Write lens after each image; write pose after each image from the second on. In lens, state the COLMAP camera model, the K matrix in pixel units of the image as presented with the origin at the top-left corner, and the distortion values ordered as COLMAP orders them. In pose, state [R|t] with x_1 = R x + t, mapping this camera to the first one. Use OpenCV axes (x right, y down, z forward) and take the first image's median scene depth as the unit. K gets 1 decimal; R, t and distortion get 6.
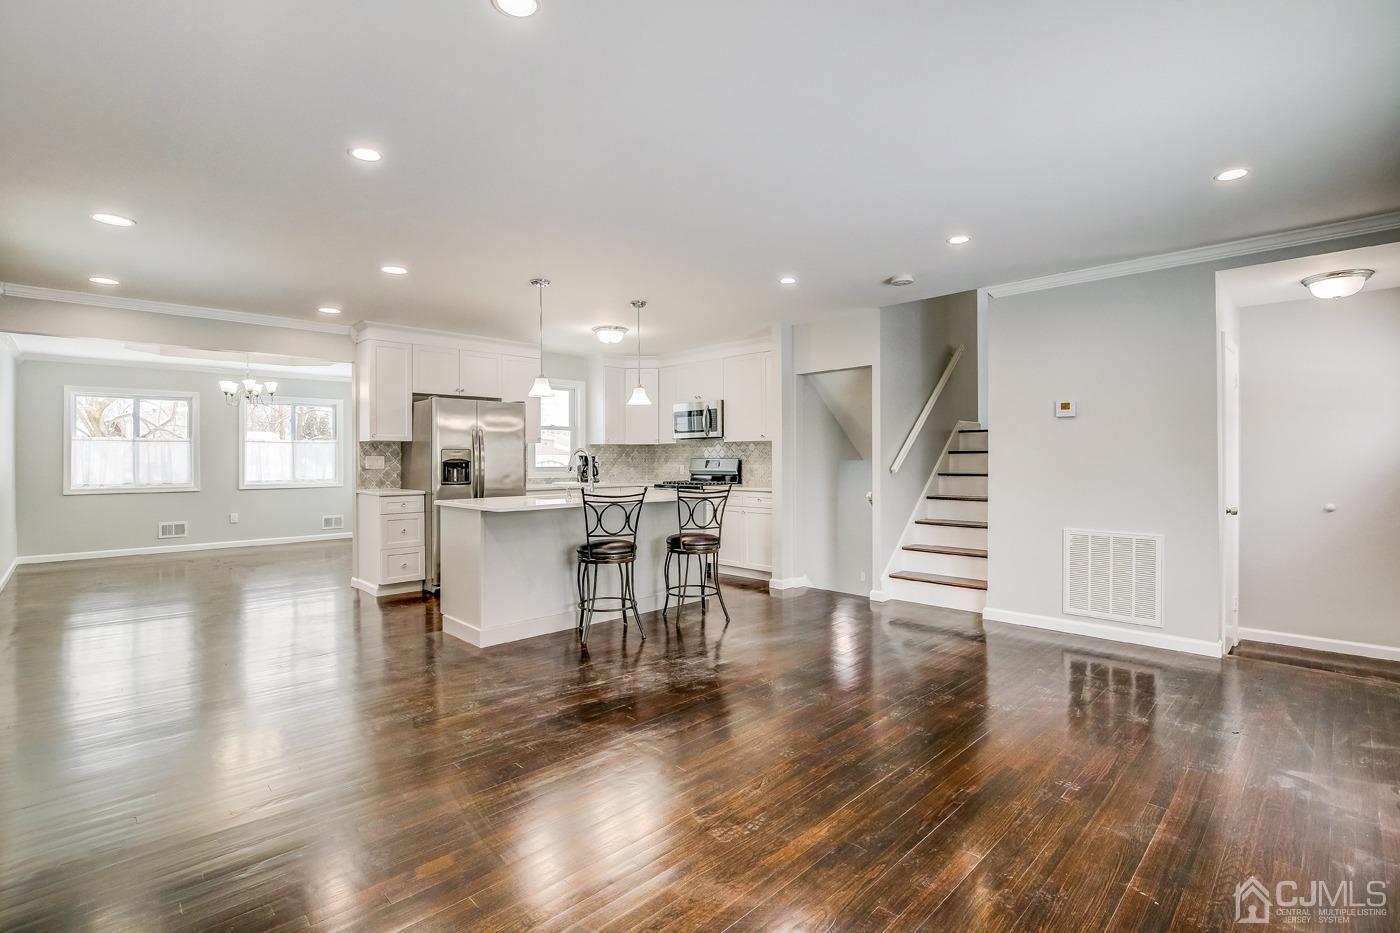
lens RADIAL K [[647.8, 0, 700.0], [0, 647.8, 466.5], [0, 0, 1]] dist [-0.025736, 0.000785]
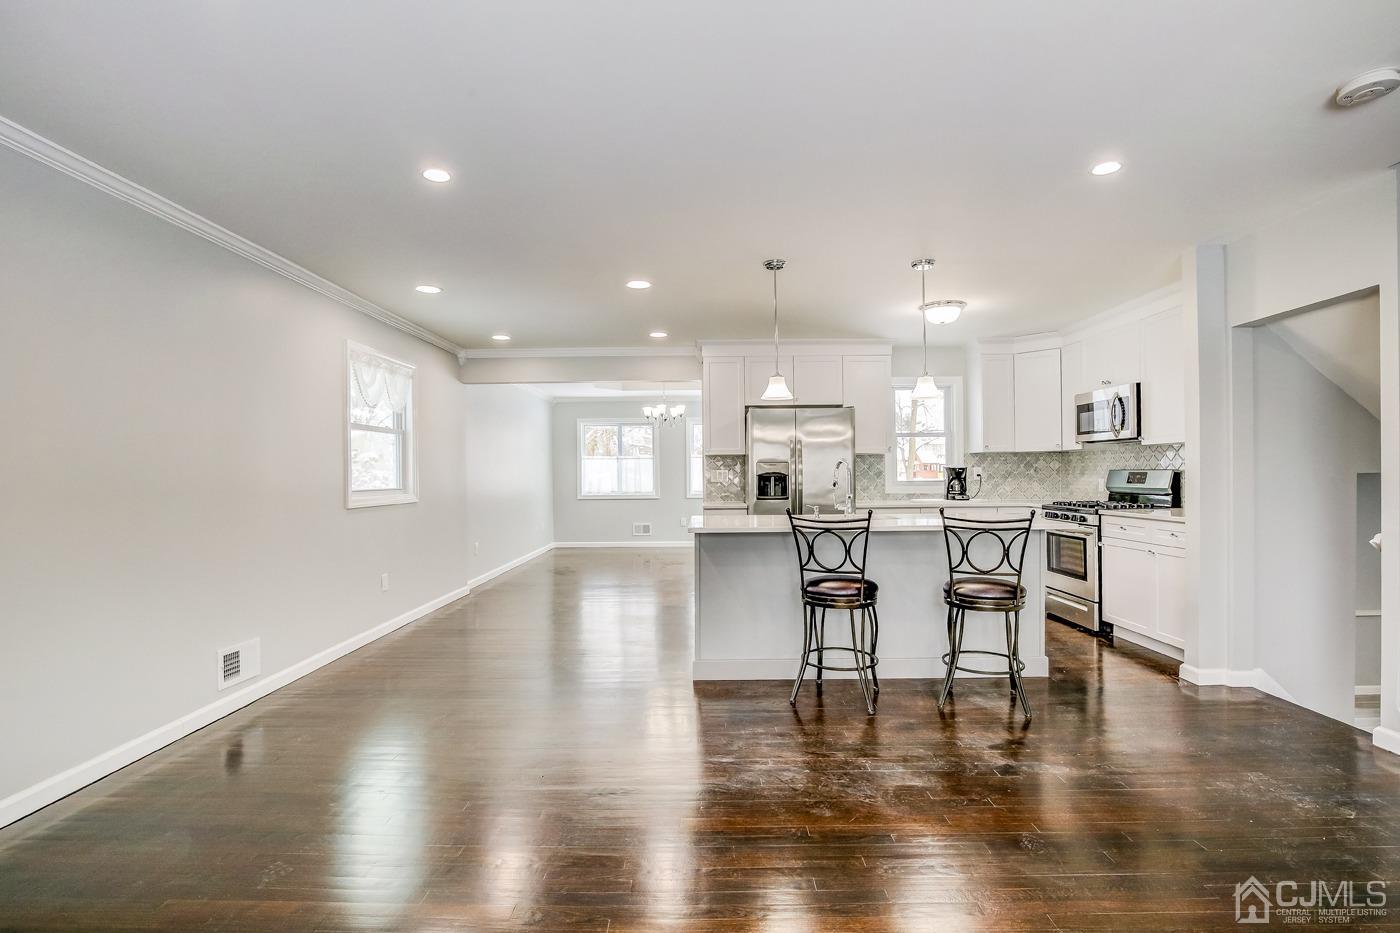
lens RADIAL K [[651.4, 0, 701.1], [0, 651.4, 474.8], [0, 0, 1]] dist [-0.024190, -0.000108]
pose [[0.707245, -0.000665, -0.706968, 0.228035], [-0.002460, 0.999991, -0.003402, -0.004405], [0.706964, 0.004145, 0.707237, 0.255051]]
